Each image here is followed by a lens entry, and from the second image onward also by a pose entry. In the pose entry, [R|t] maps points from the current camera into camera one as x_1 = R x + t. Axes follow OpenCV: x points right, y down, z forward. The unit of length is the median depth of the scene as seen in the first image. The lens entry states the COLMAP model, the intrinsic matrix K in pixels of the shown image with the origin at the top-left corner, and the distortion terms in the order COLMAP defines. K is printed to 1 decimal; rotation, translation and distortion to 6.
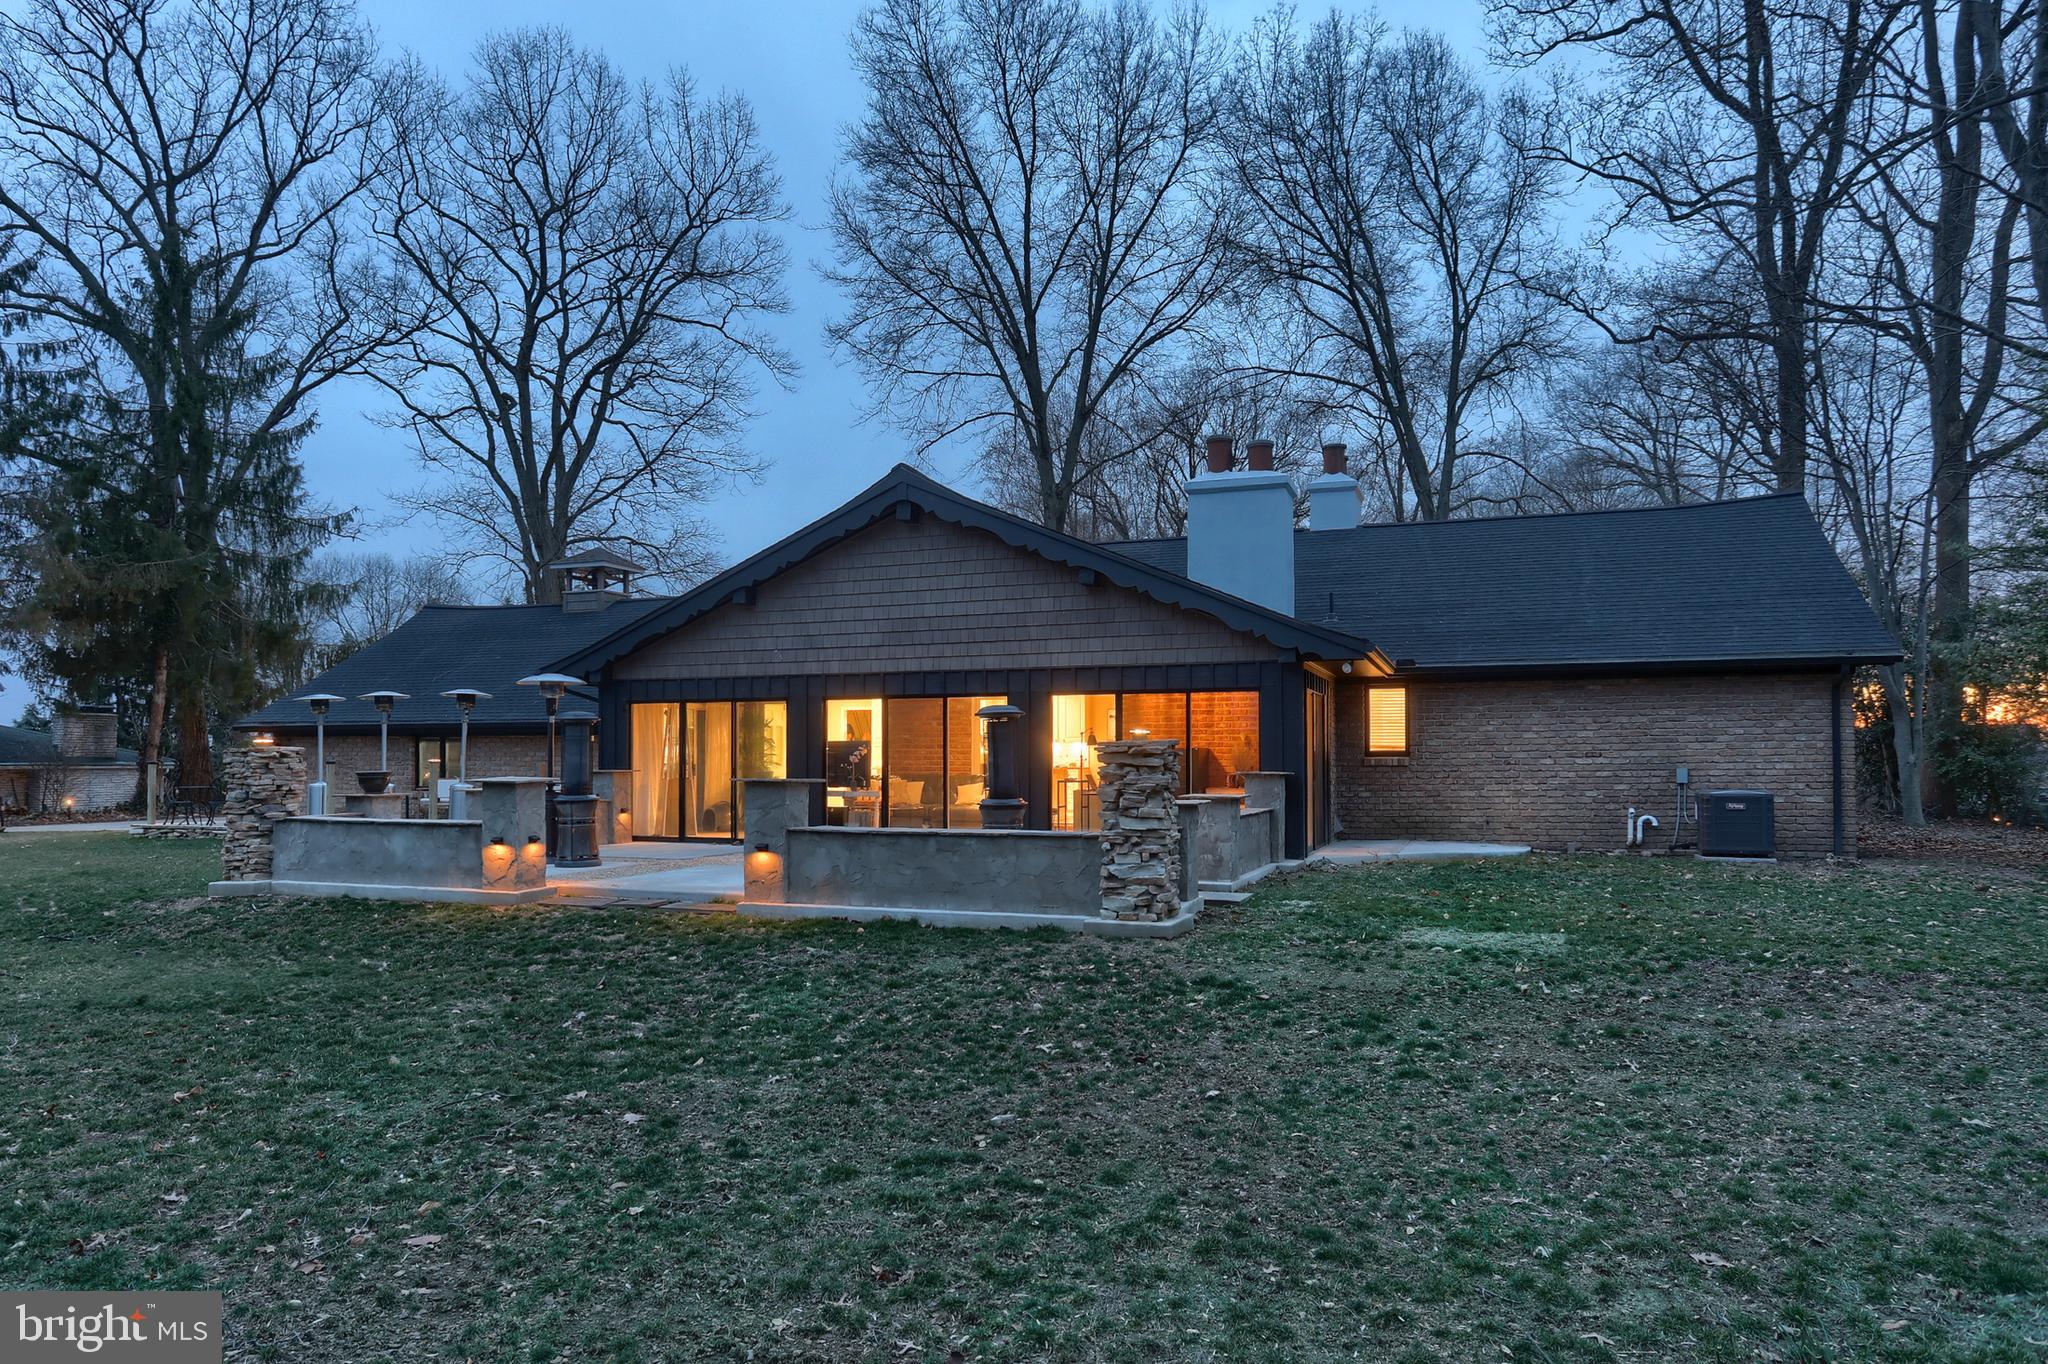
lens RADIAL K [[1261.7, 0, 1012.8], [0, 1261.7, 758.7], [0, 0, 1]] dist [-0.026651, -0.000022]
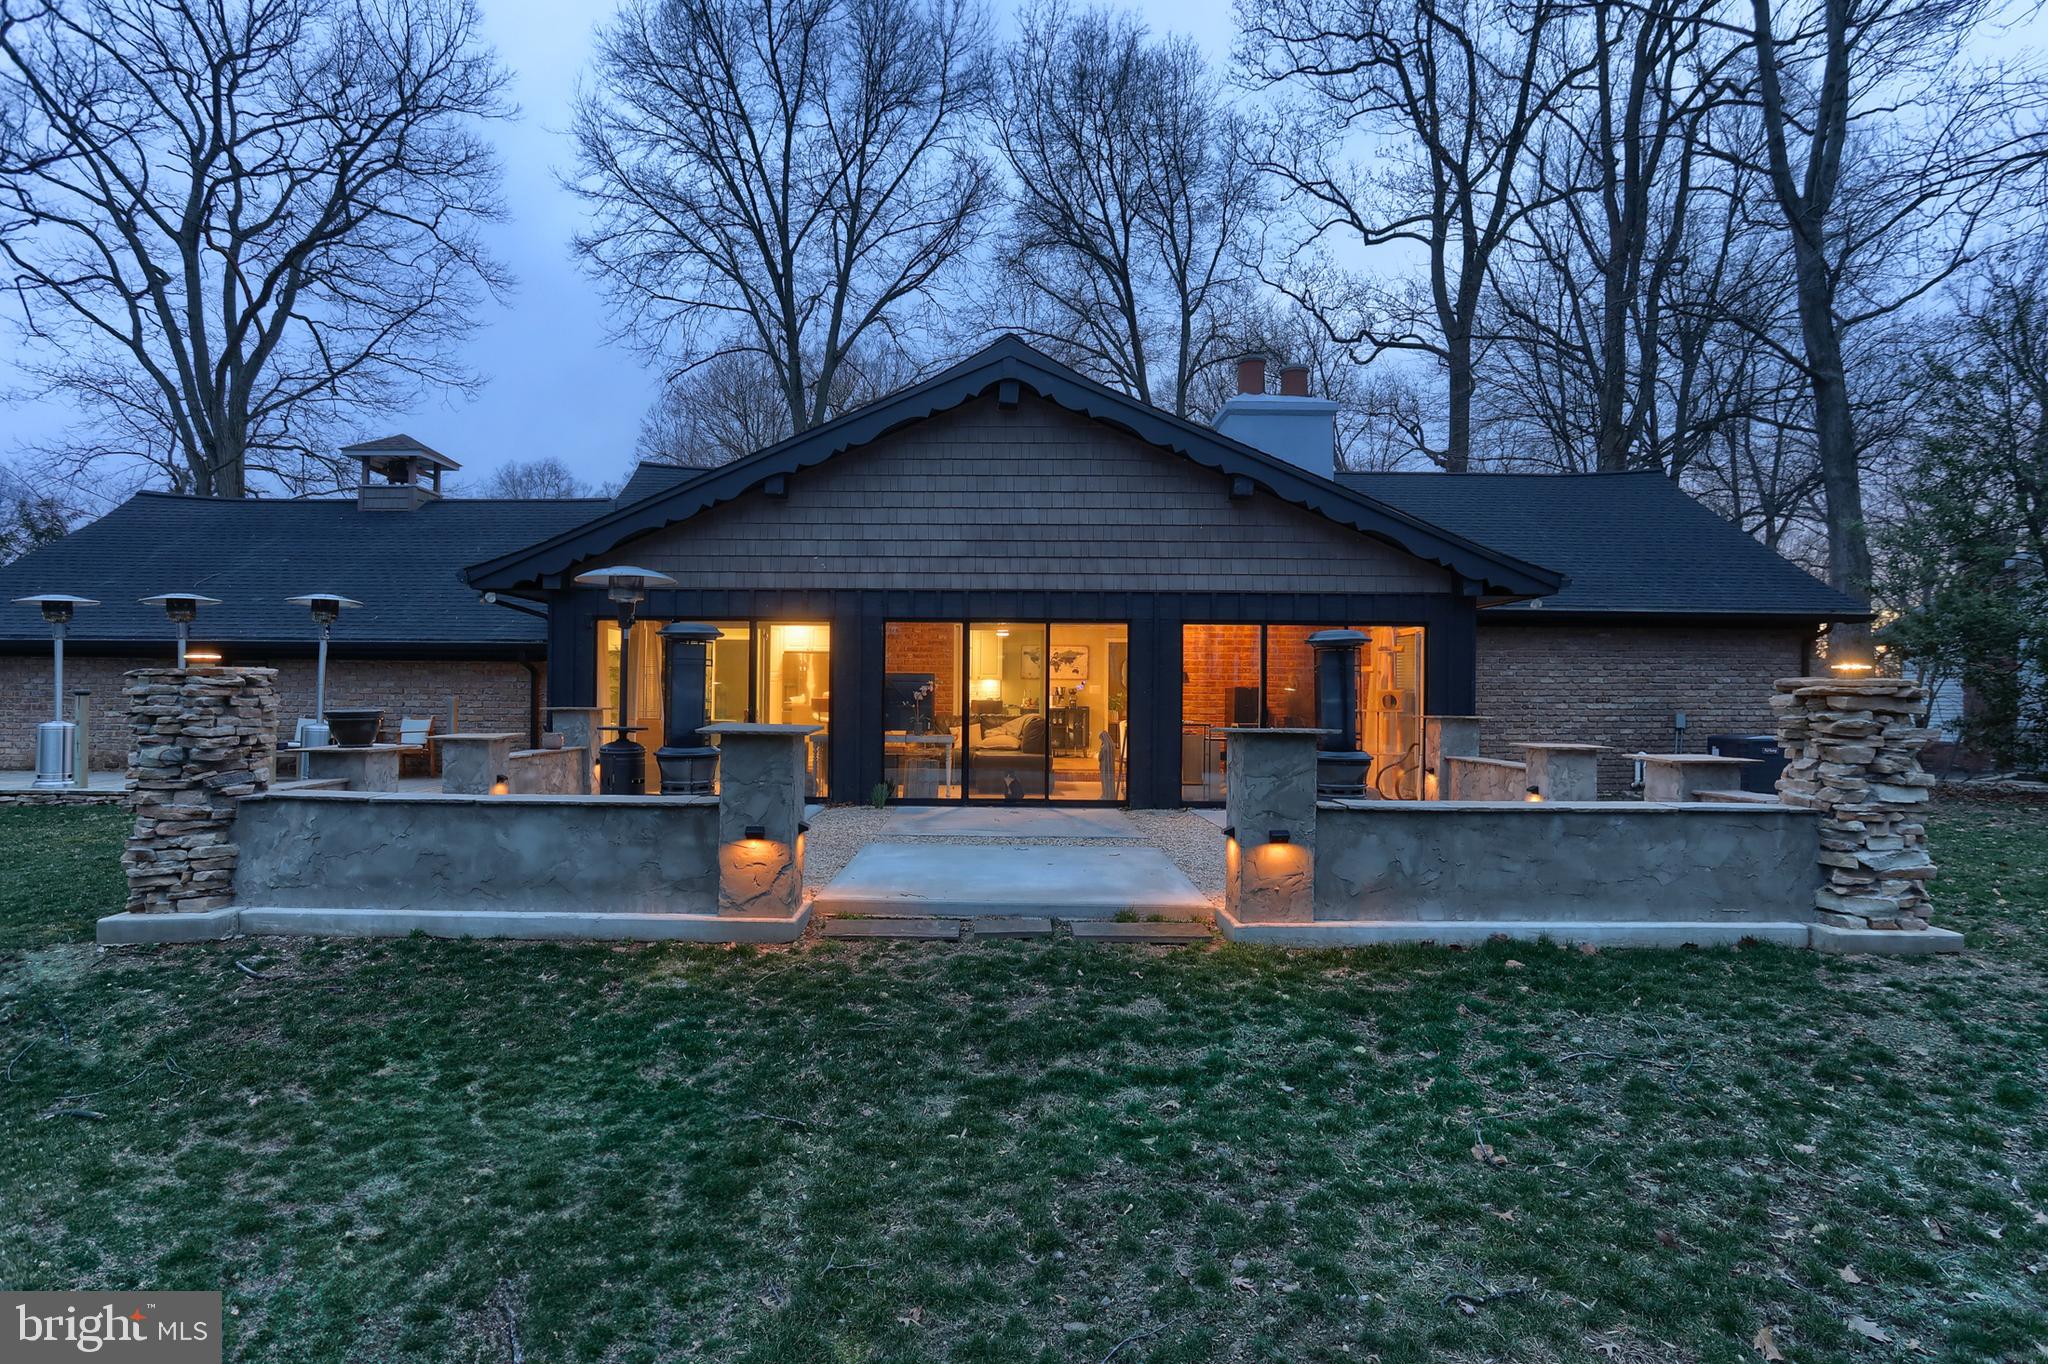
lens RADIAL K [[1095.0, 0, 980.5], [0, 1095.0, 718.3], [0, 0, 1]] dist [-0.068602, 0.041209]
pose [[0.942654, 0.003111, 0.333756, -0.319550], [-0.009641, 0.999793, 0.017912, 0.001372], [-0.333631, -0.020103, 0.942489, 0.324142]]
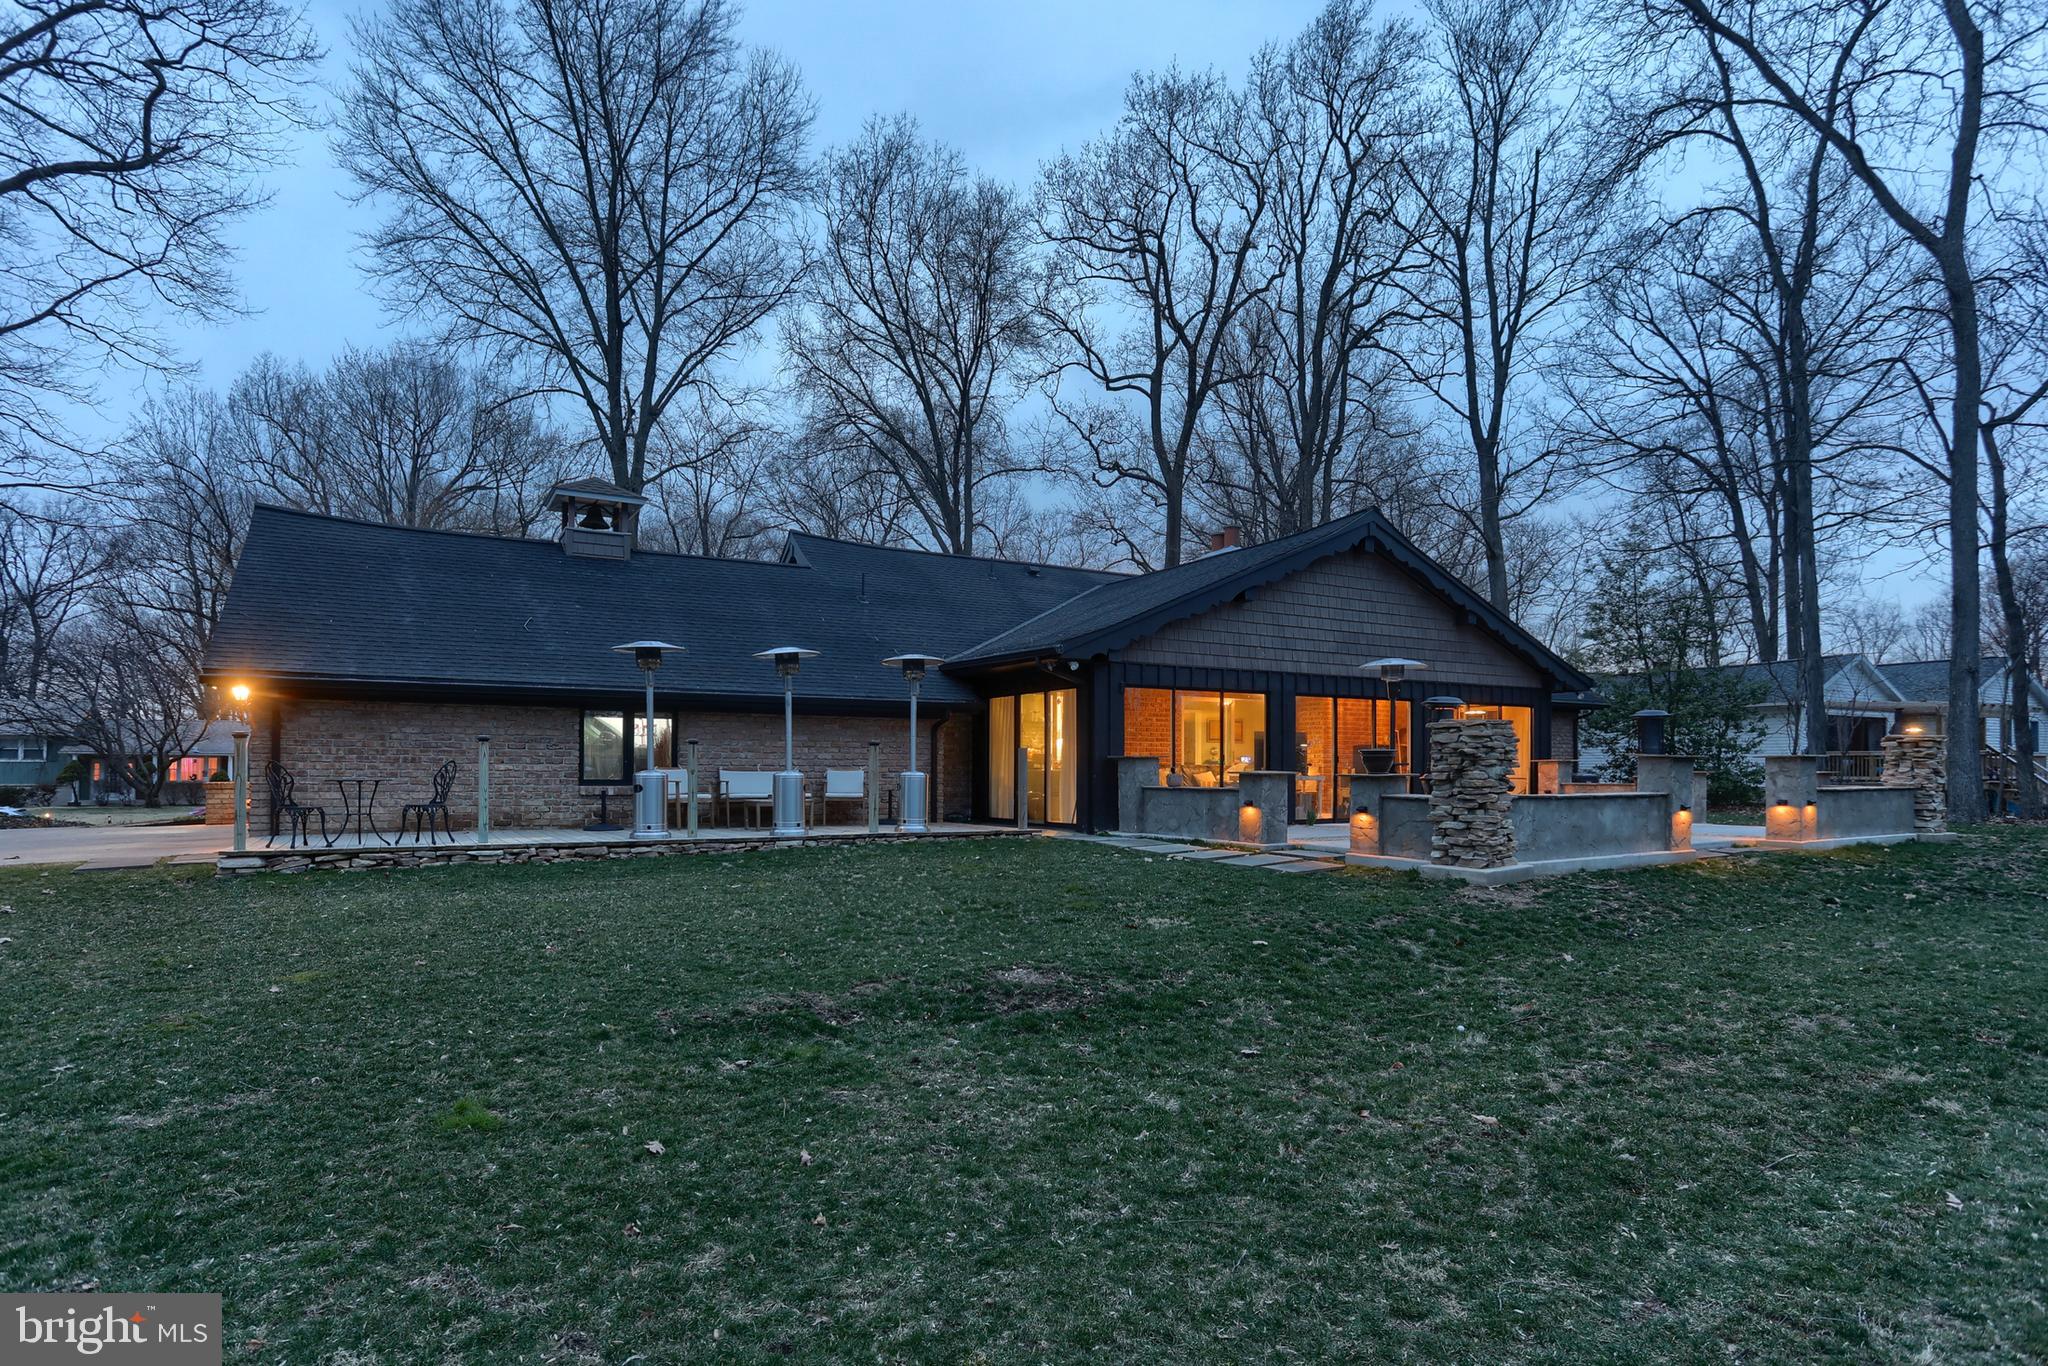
lens RADIAL K [[1105.2, 0, 1013.8], [0, 1105.2, 773.7], [0, 0, 1]] dist [-0.018641, 0.000731]
pose [[0.627828, -0.001762, 0.778350, -1.073010], [0.000087, 0.999998, 0.002193, 0.021353], [-0.778352, -0.001309, 0.627826, 0.567947]]
